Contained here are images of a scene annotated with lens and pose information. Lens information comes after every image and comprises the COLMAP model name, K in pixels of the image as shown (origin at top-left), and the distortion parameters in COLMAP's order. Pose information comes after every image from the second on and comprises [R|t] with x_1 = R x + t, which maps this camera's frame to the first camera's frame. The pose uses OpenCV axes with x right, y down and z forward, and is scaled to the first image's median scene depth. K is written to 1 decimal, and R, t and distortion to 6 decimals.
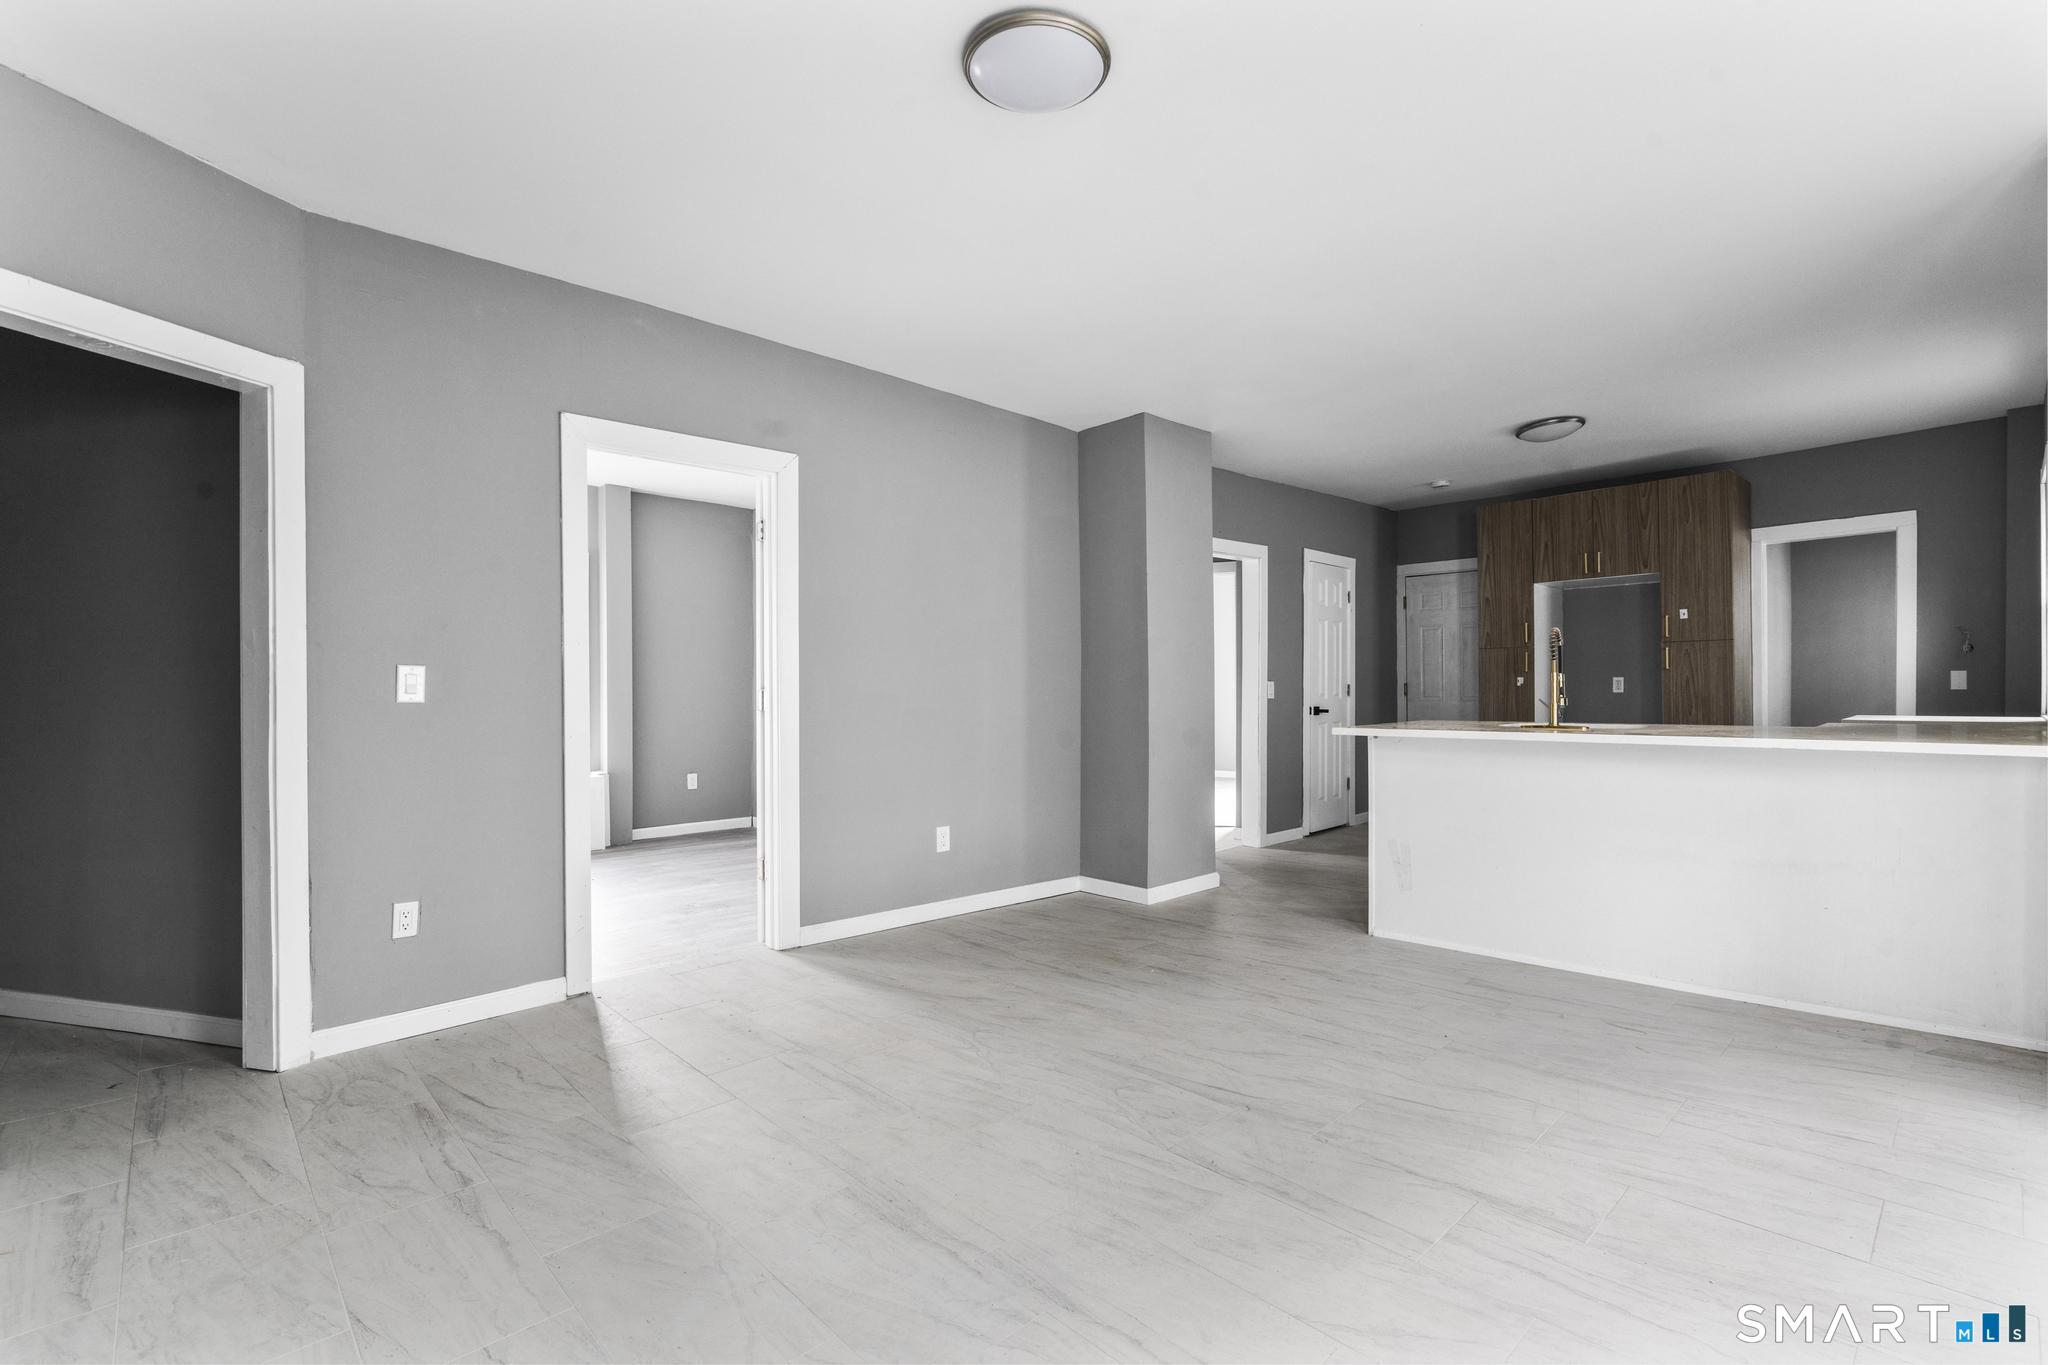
lens RADIAL K [[918.4, 0, 1022.2], [0, 918.4, 686.9], [0, 0, 1]] dist [-0.010854, 0.005377]
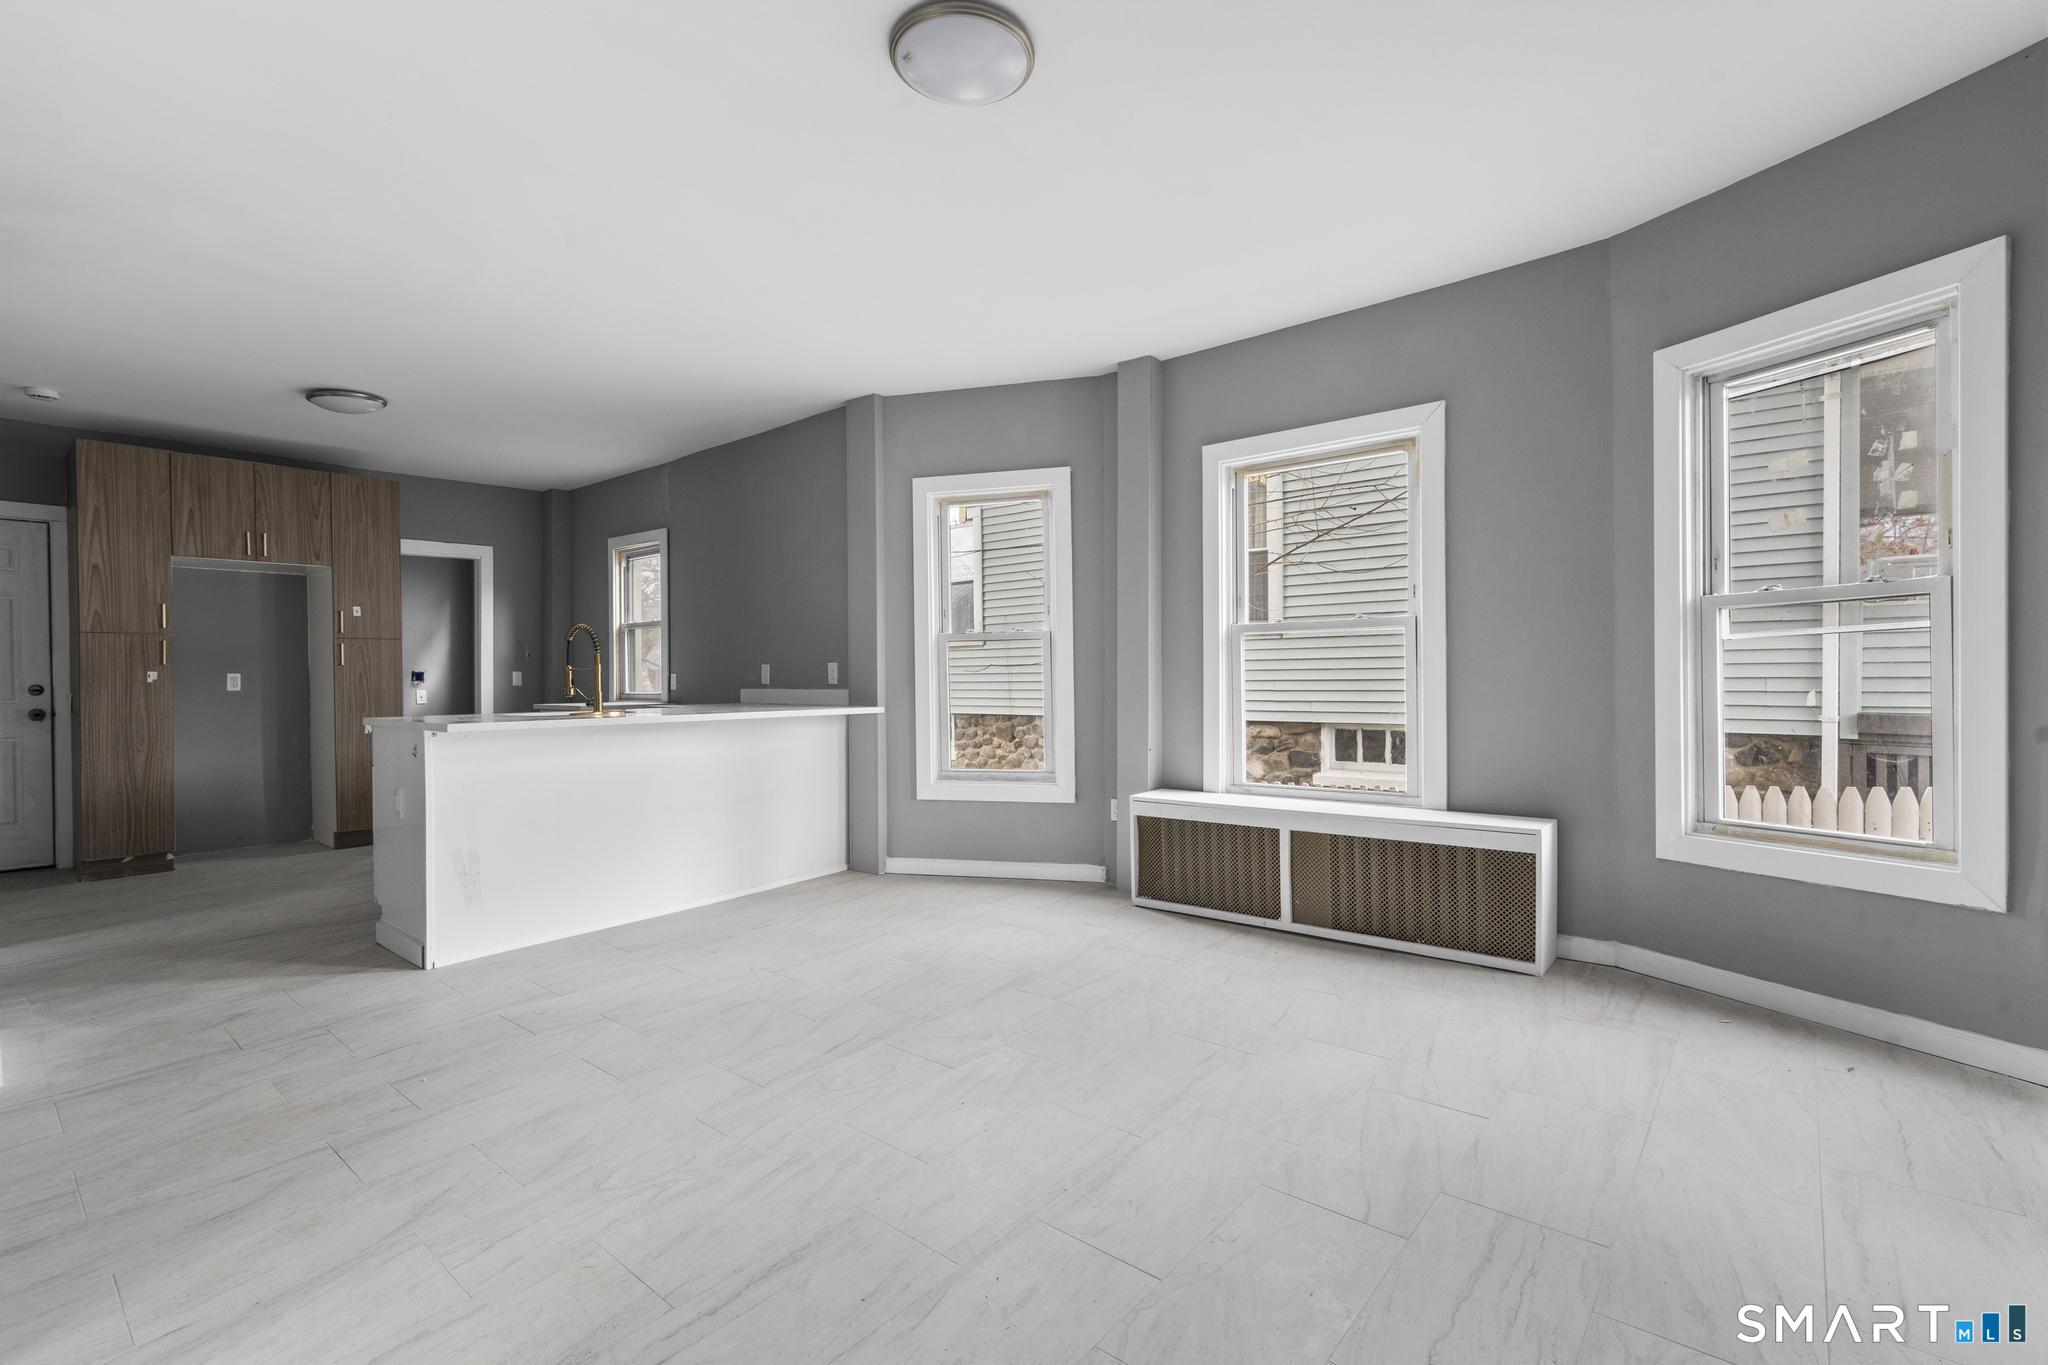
lens RADIAL K [[918.4, 0, 1022.2], [0, 918.4, 686.9], [0, 0, 1]] dist [-0.010854, 0.005377]
pose [[-0.117689, 0.000624, 0.993050, -0.425047], [0.008471, 0.999964, 0.000376, 0.011270], [-0.993014, 0.008456, -0.117690, 0.446382]]
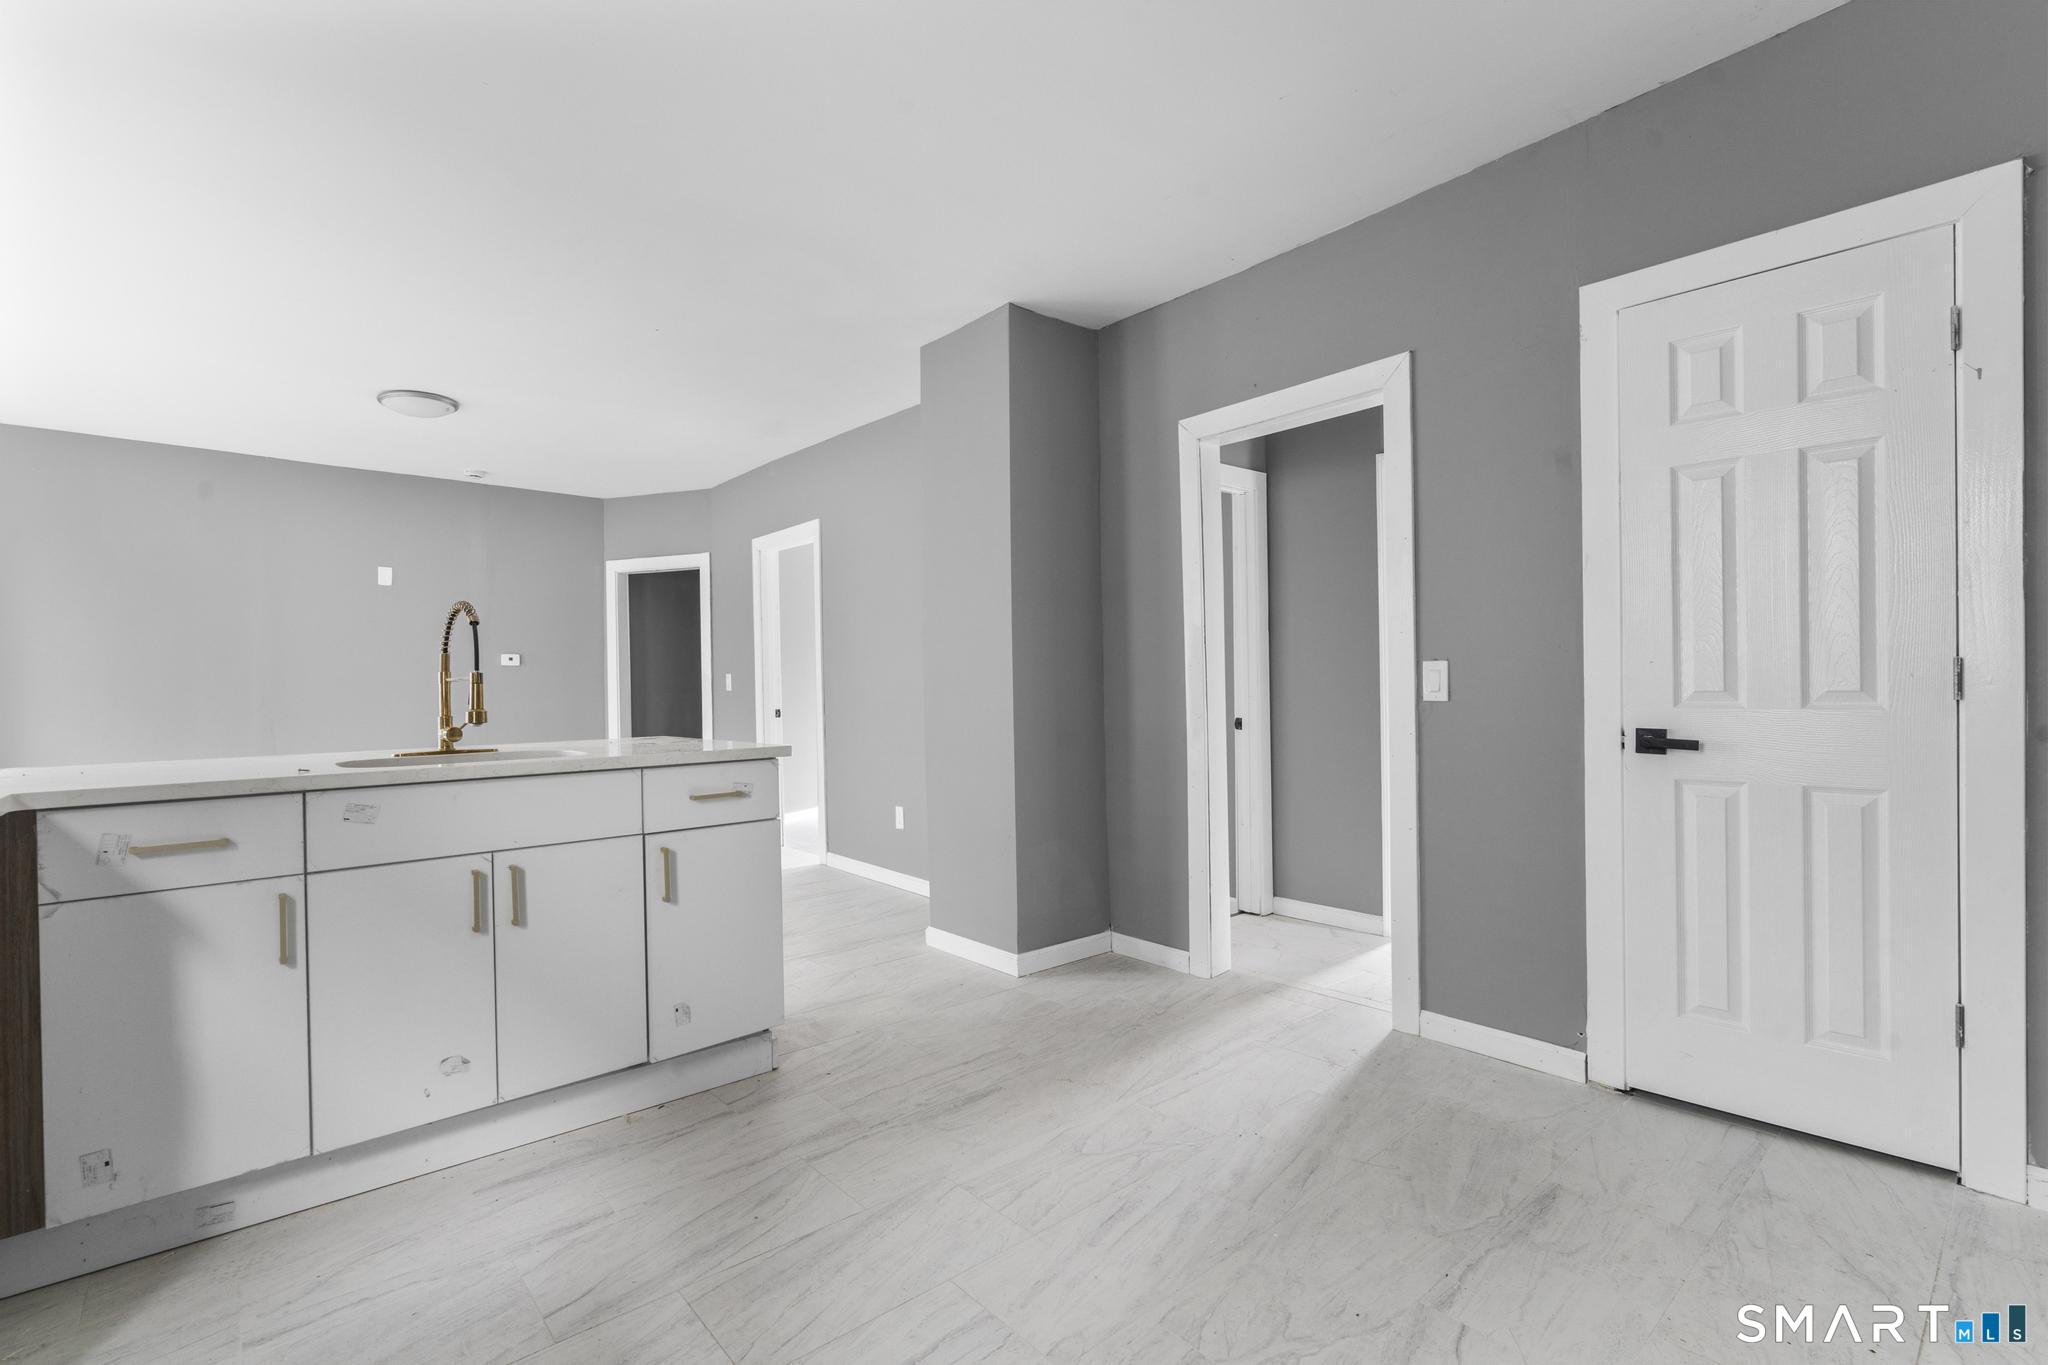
lens RADIAL K [[918.4, 0, 1022.2], [0, 918.4, 686.9], [0, 0, 1]] dist [-0.010854, 0.005377]
pose [[-0.033703, 0.012285, -0.999356, 0.899437], [0.017529, 0.999778, 0.011699, -0.003170], [0.999278, -0.017124, -0.033911, 1.046848]]
